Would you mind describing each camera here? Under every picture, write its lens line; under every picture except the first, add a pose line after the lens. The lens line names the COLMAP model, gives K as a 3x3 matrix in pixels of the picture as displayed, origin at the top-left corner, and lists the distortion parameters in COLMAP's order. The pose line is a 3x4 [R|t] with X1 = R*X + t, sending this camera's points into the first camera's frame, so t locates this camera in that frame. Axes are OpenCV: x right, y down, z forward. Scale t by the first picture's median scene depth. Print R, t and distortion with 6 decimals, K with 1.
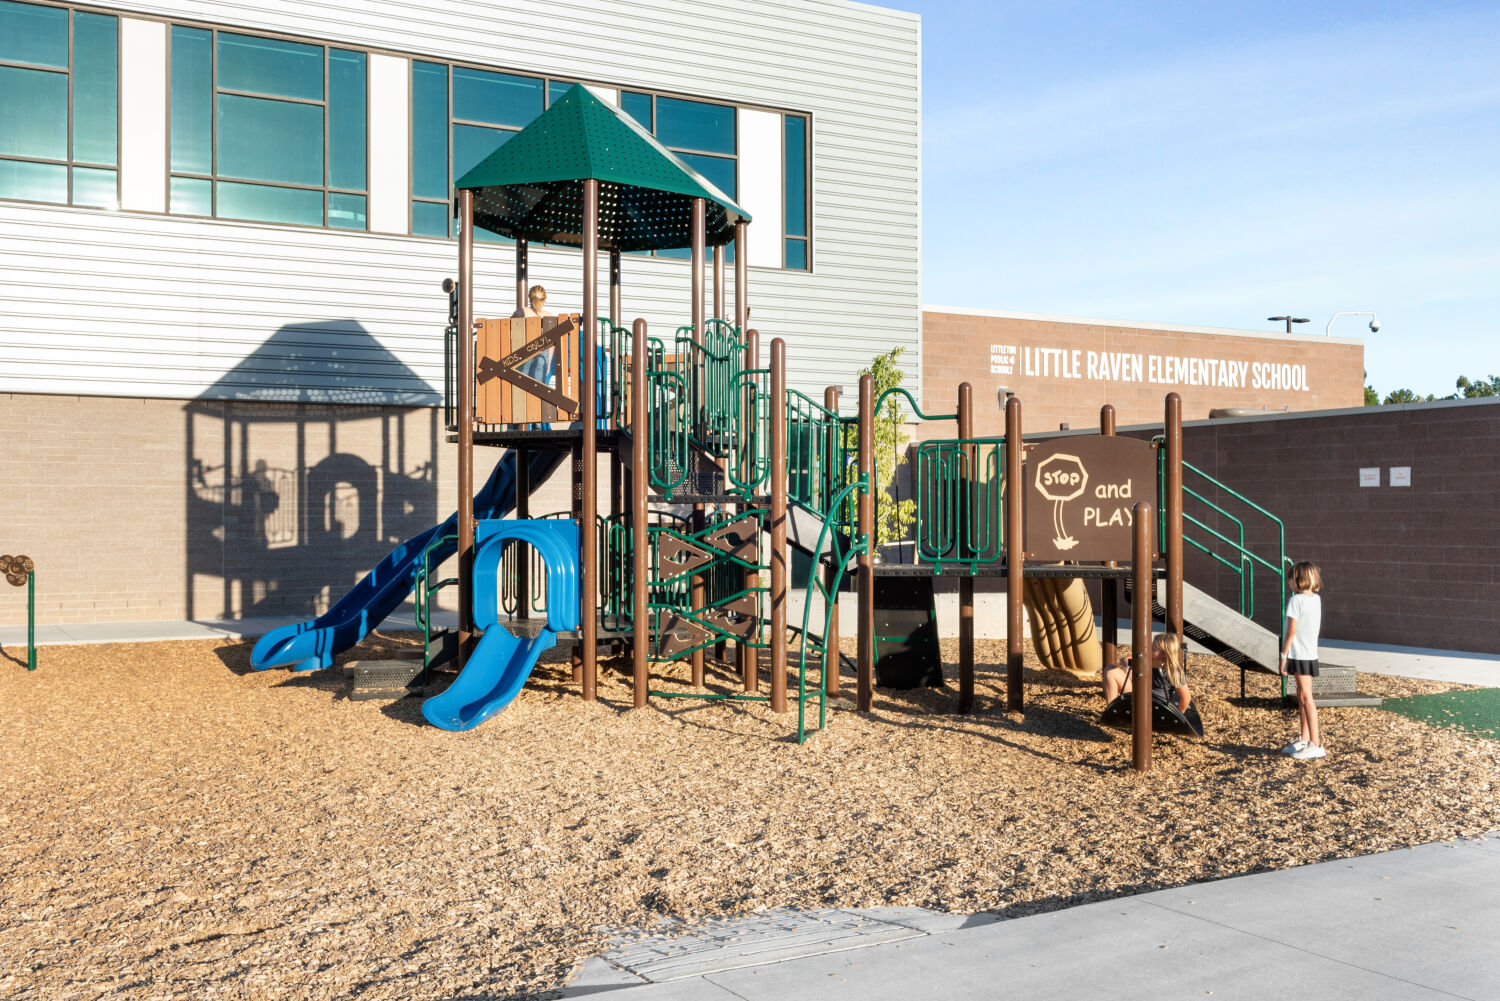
lens RADIAL K [[1509.5, 0, 749.7], [0, 1509.5, 494.8], [0, 0, 1]] dist [0.003606, 0.000000]
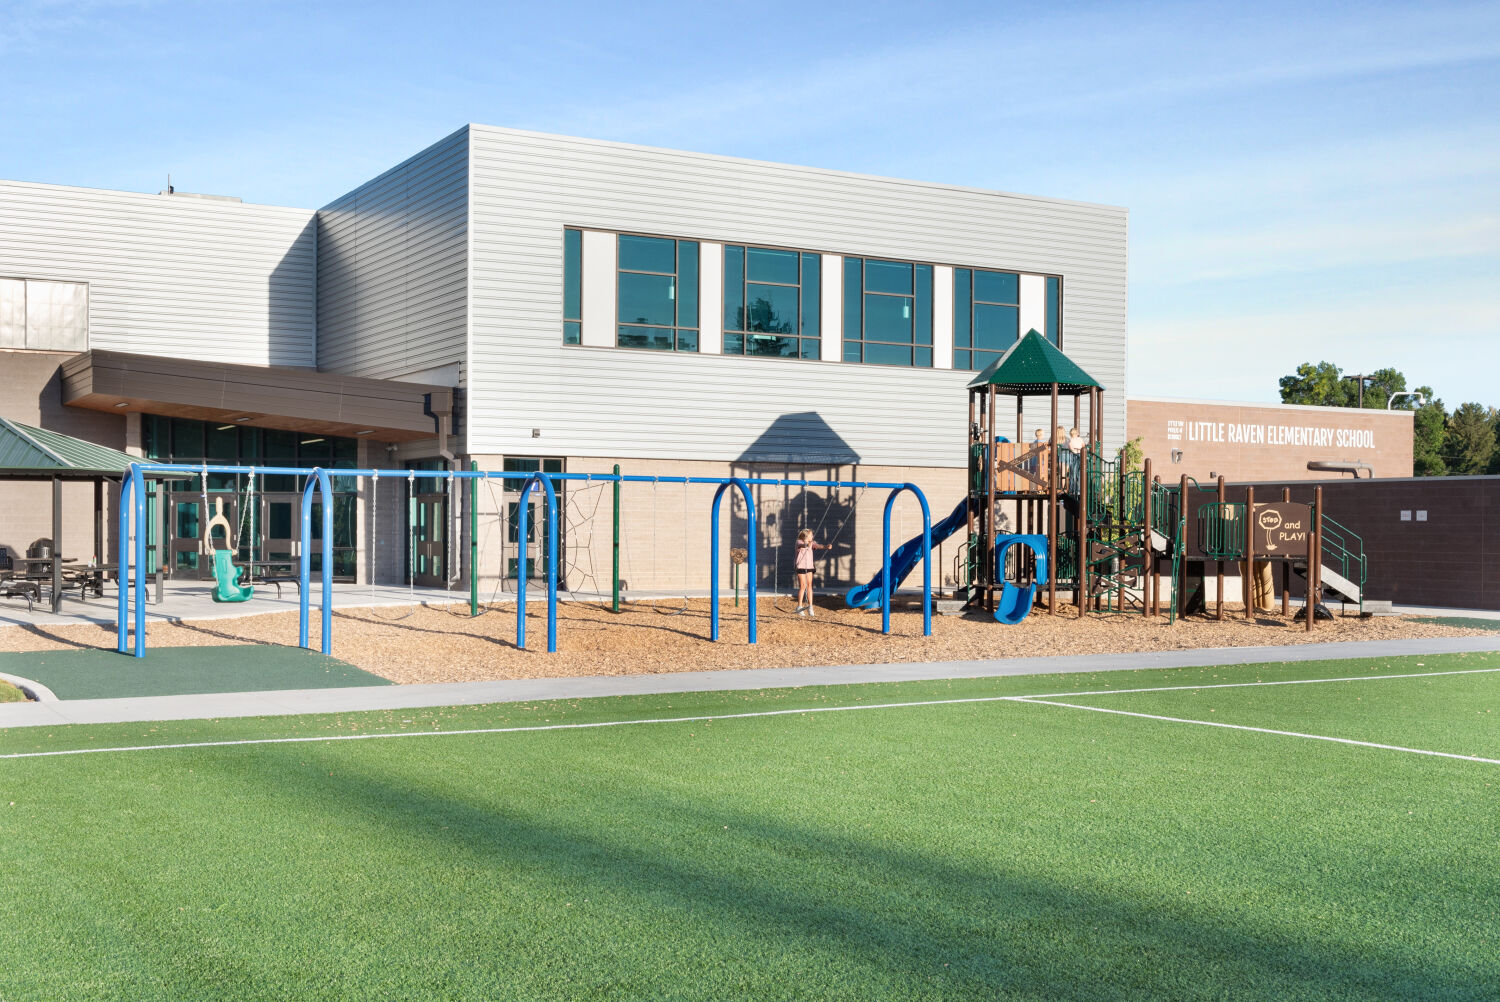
lens RADIAL K [[1738.5, 0, 750.4], [0, 1738.5, 507.9], [0, 0, 1]] dist [-0.011041, 0.000000]
pose [[0.999886, 0.012017, 0.009137, -0.353311], [-0.012062, 0.999915, 0.004870, -0.018545], [-0.009078, -0.004980, 0.999946, -0.959095]]
